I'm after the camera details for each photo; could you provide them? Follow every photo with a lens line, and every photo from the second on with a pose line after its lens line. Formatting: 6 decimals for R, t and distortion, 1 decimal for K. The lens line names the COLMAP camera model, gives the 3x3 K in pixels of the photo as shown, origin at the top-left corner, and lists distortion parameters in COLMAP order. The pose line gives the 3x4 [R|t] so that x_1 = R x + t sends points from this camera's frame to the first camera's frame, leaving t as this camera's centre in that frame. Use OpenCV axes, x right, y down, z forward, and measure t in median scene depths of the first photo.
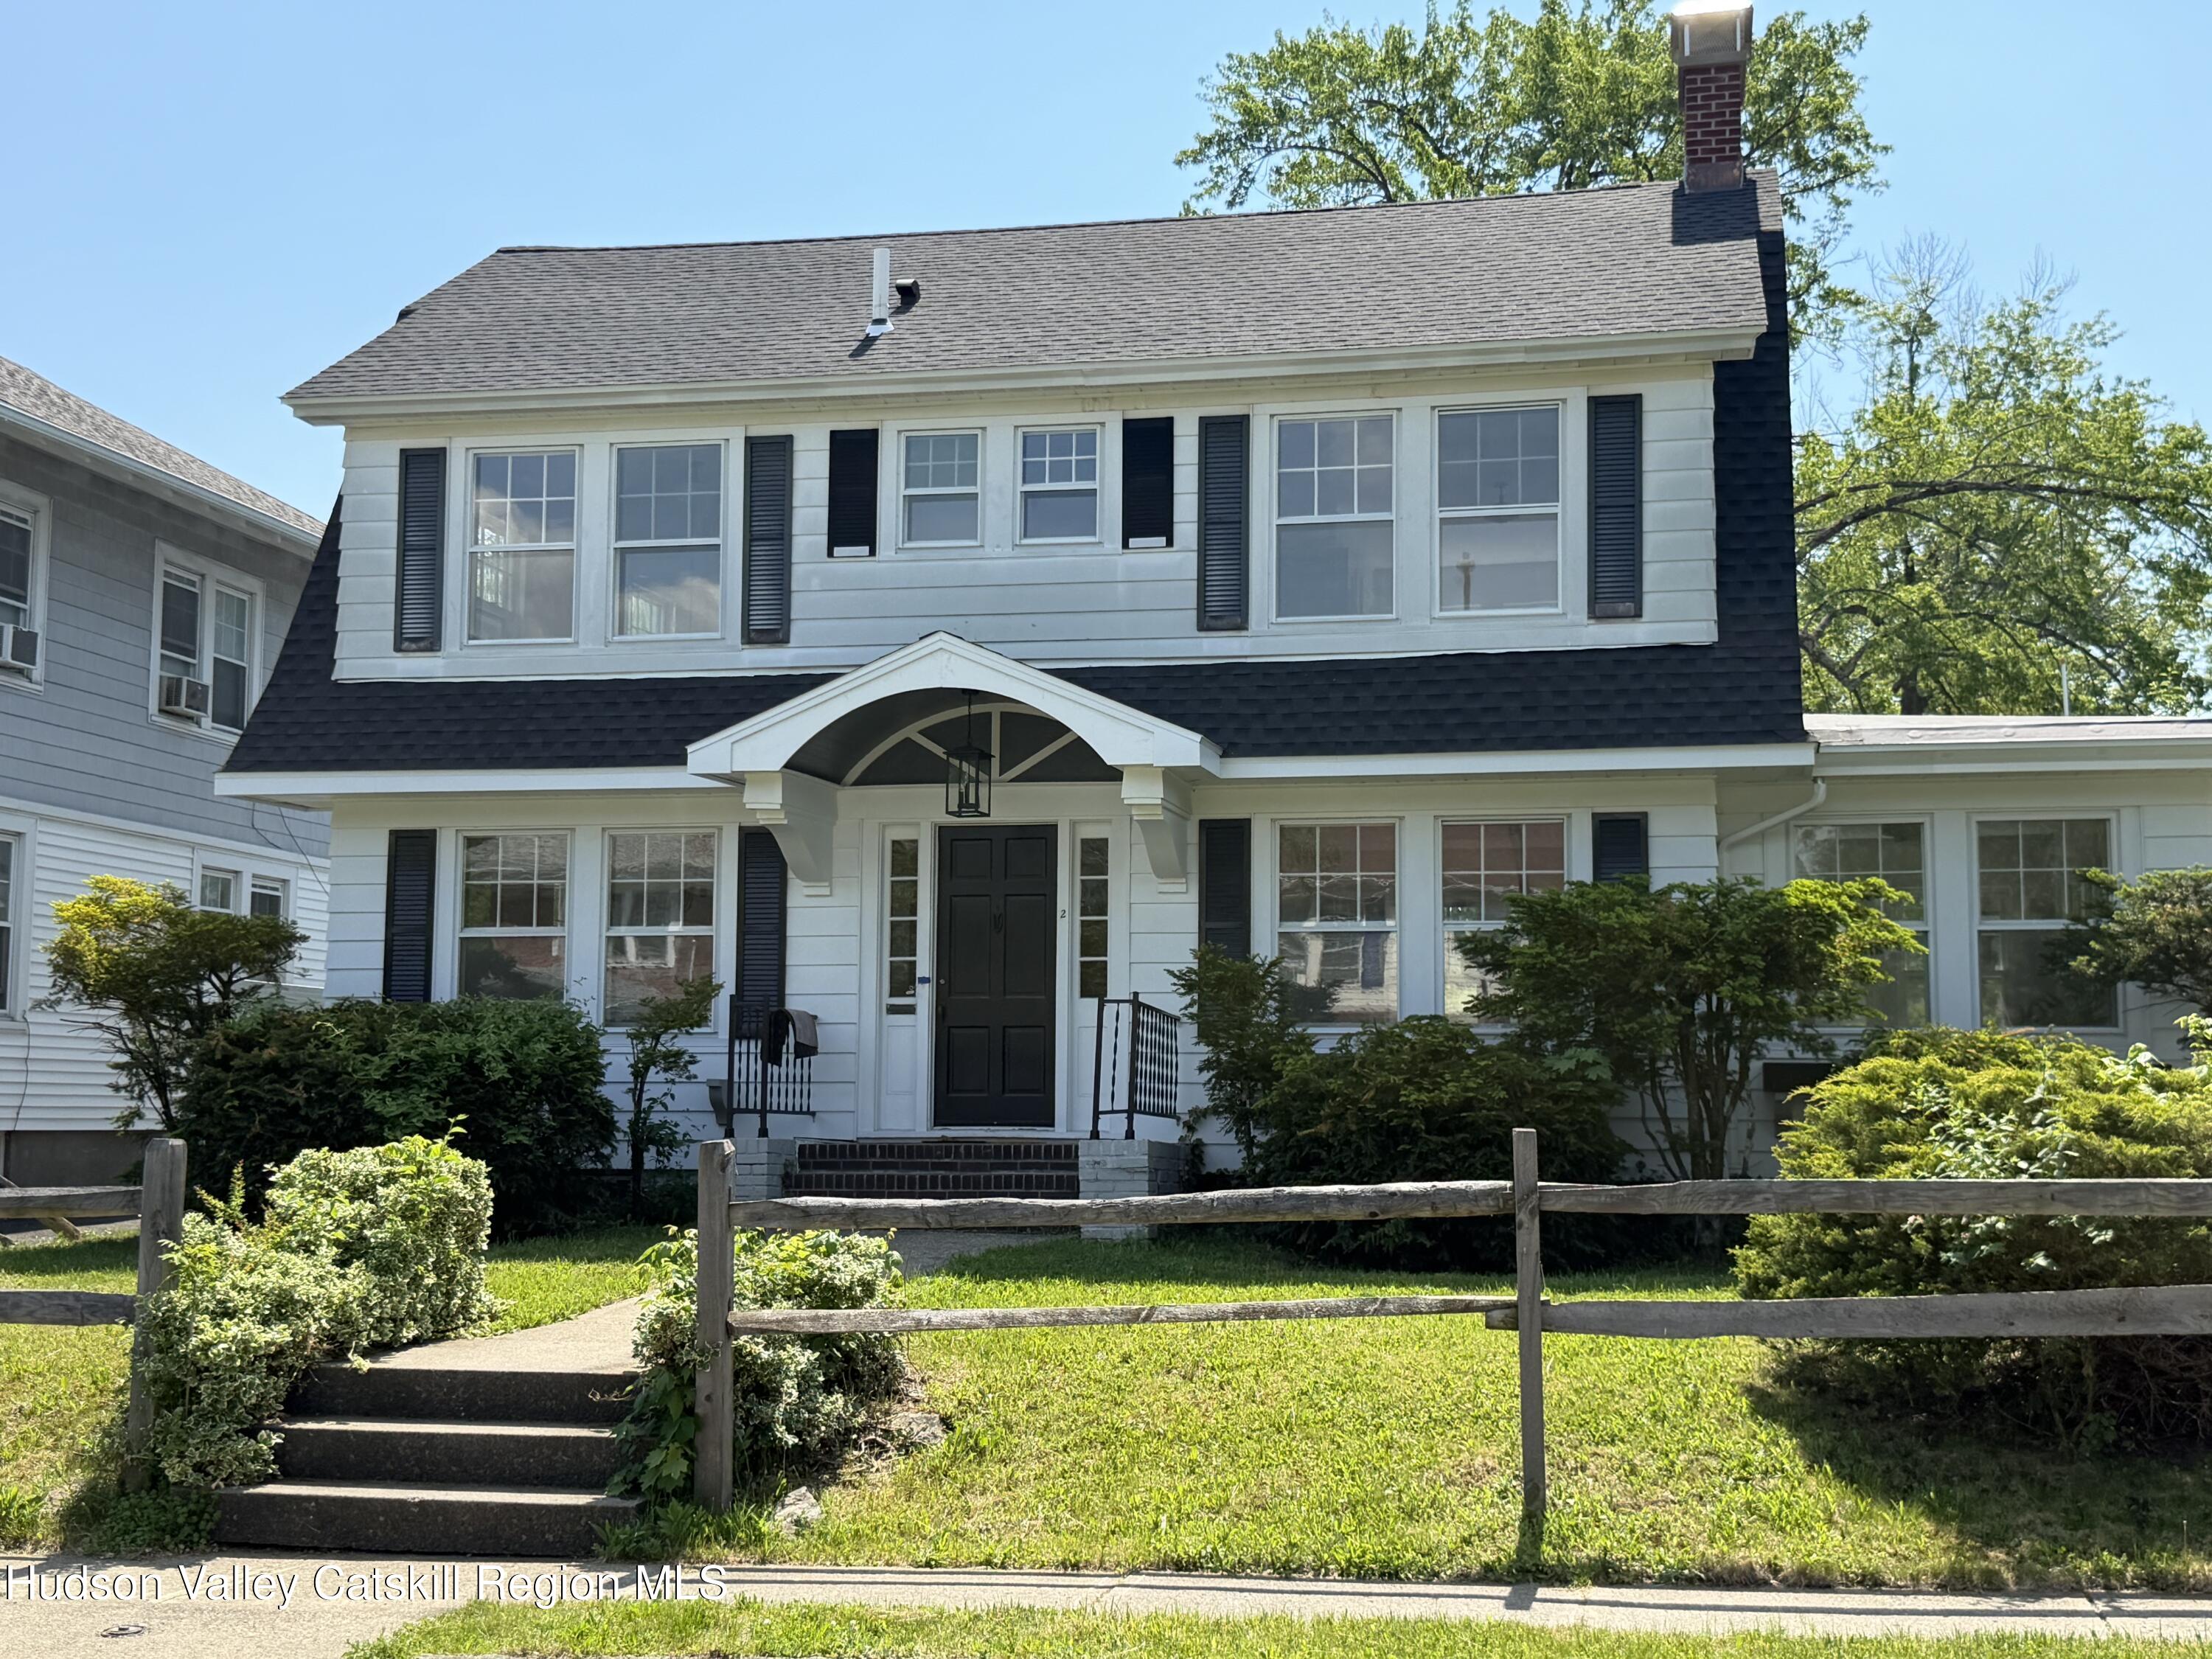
lens RADIAL K [[2808.2, 0, 1106.0], [0, 2808.2, 829.5], [0, 0, 1]] dist [0.099748, -0.003656]
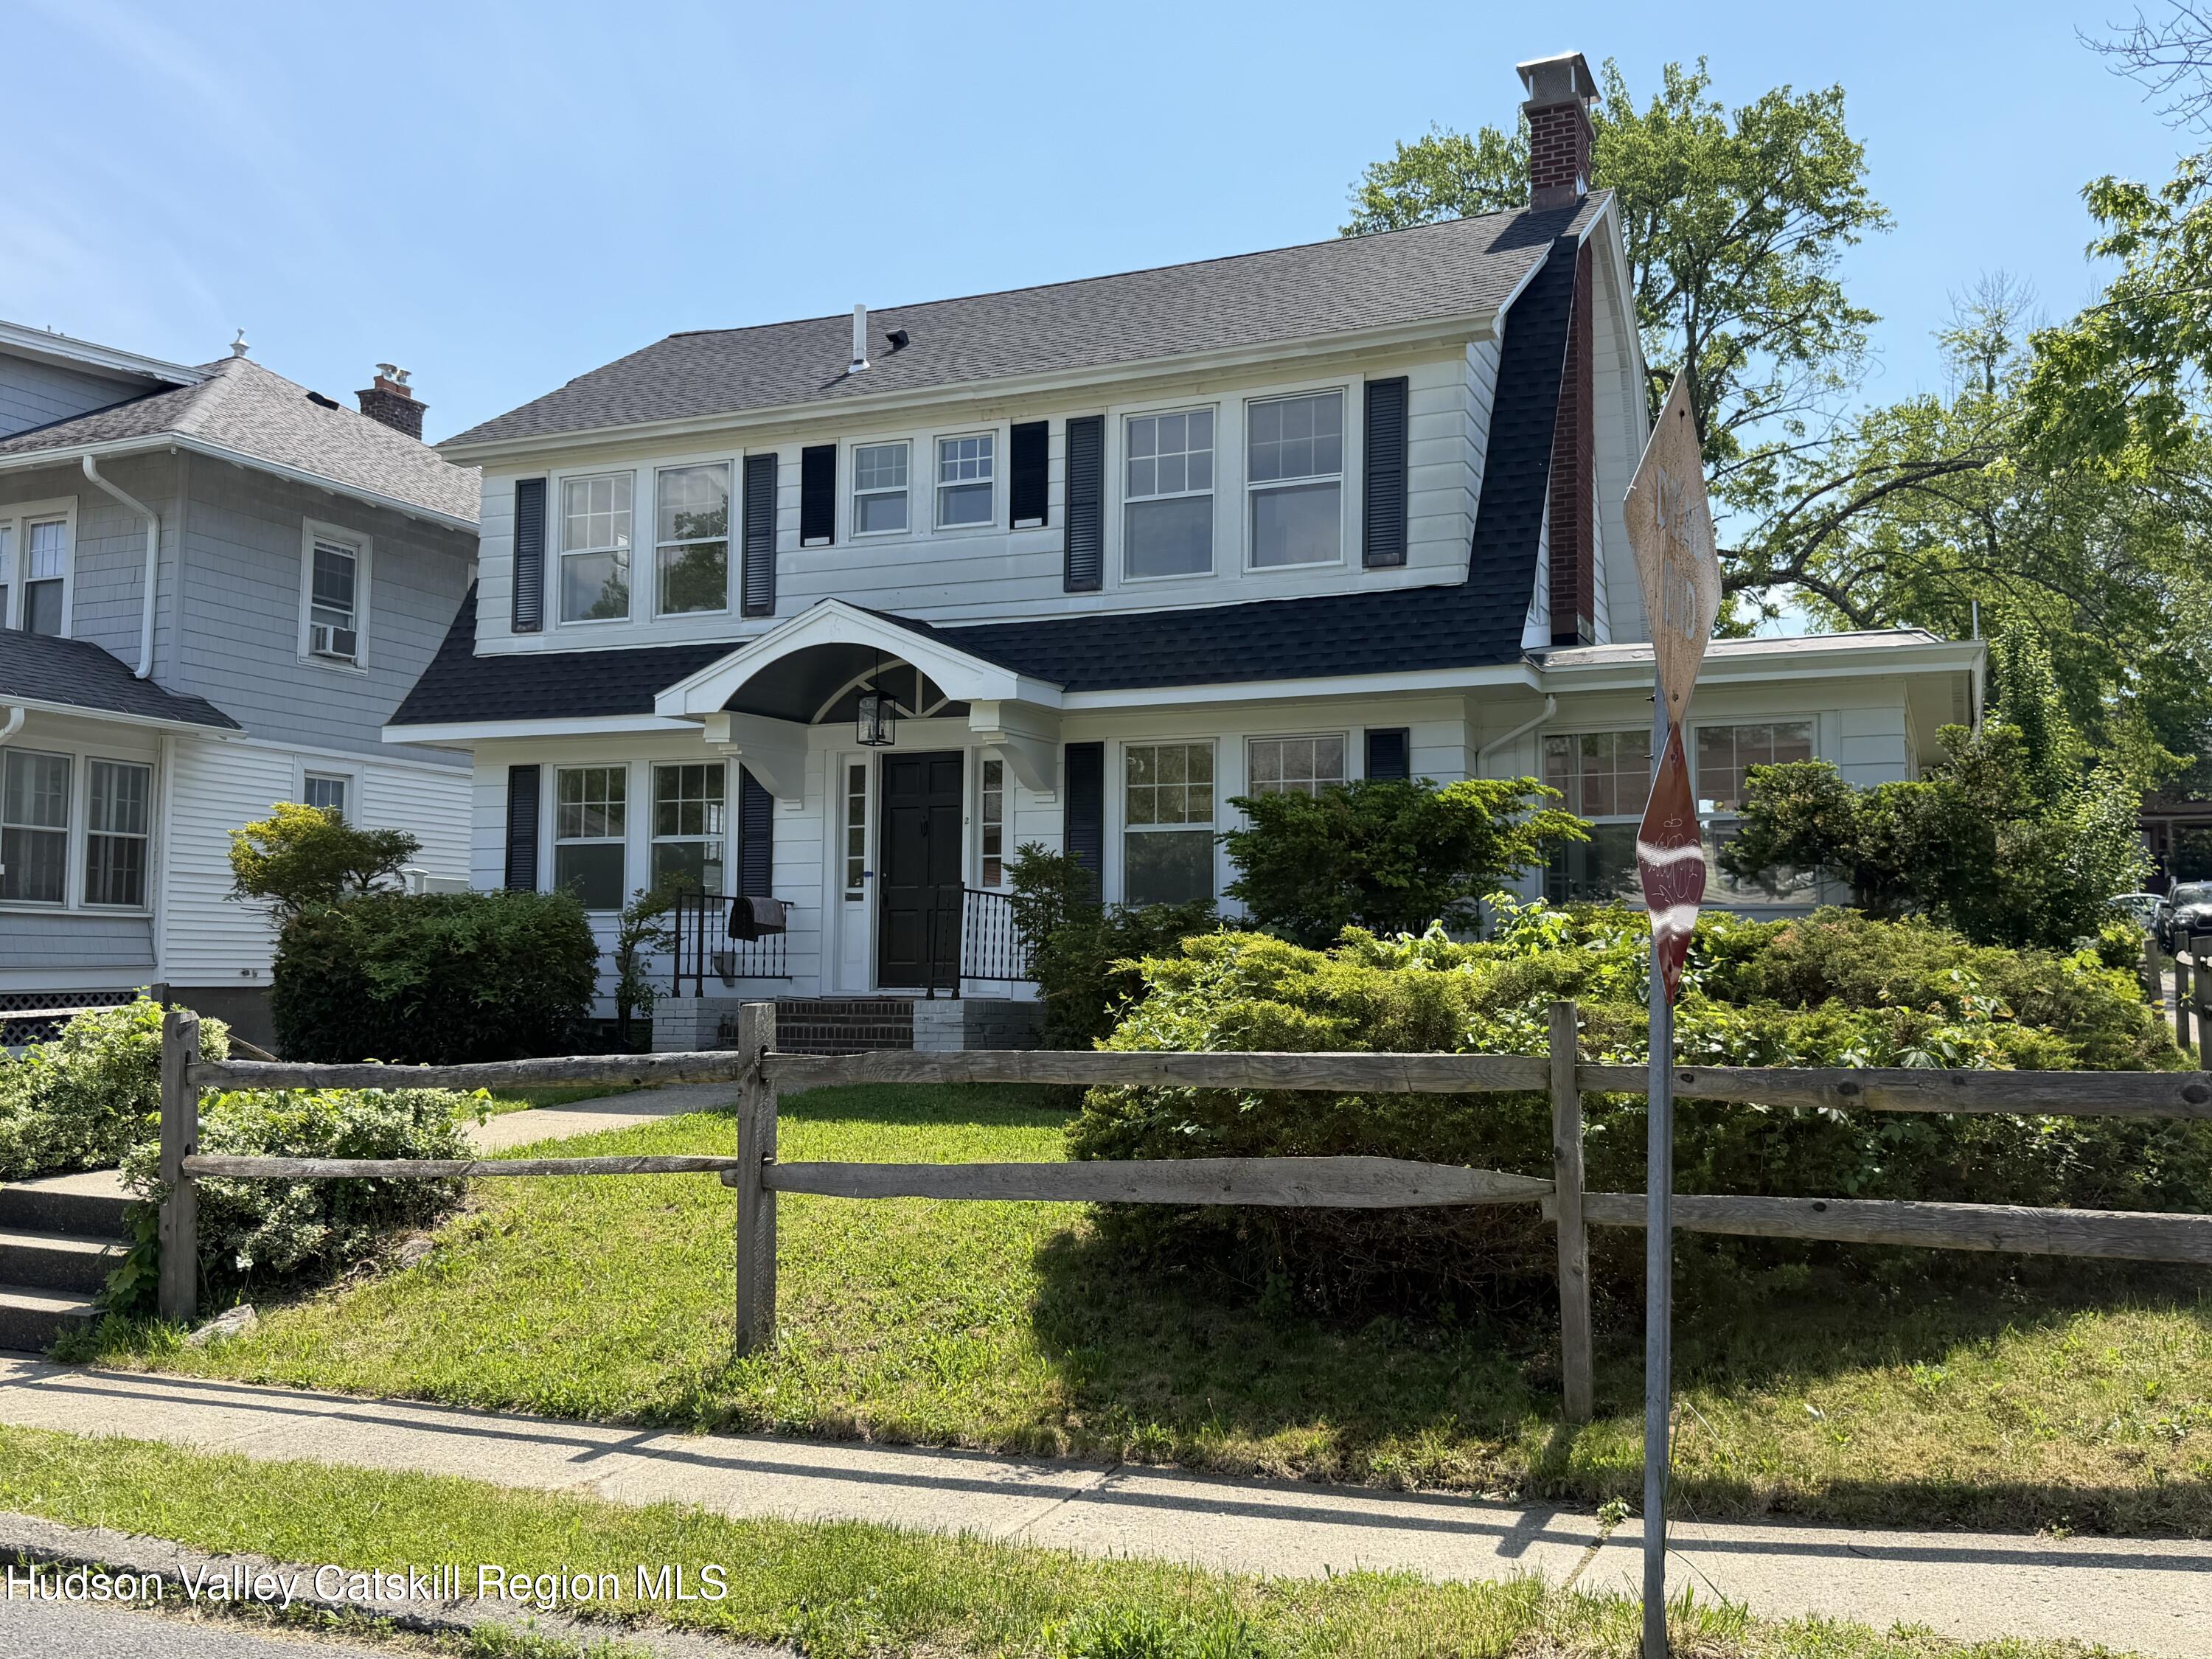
lens RADIAL K [[1947.2, 0, 1106.0], [0, 1947.2, 829.5], [0, 0, 1]] dist [0.161676, -0.391447]
pose [[0.977252, -0.014969, -0.211550, 0.231749], [0.021280, 0.999393, 0.027590, 0.011010], [0.211009, -0.031464, 0.976978, 0.152964]]
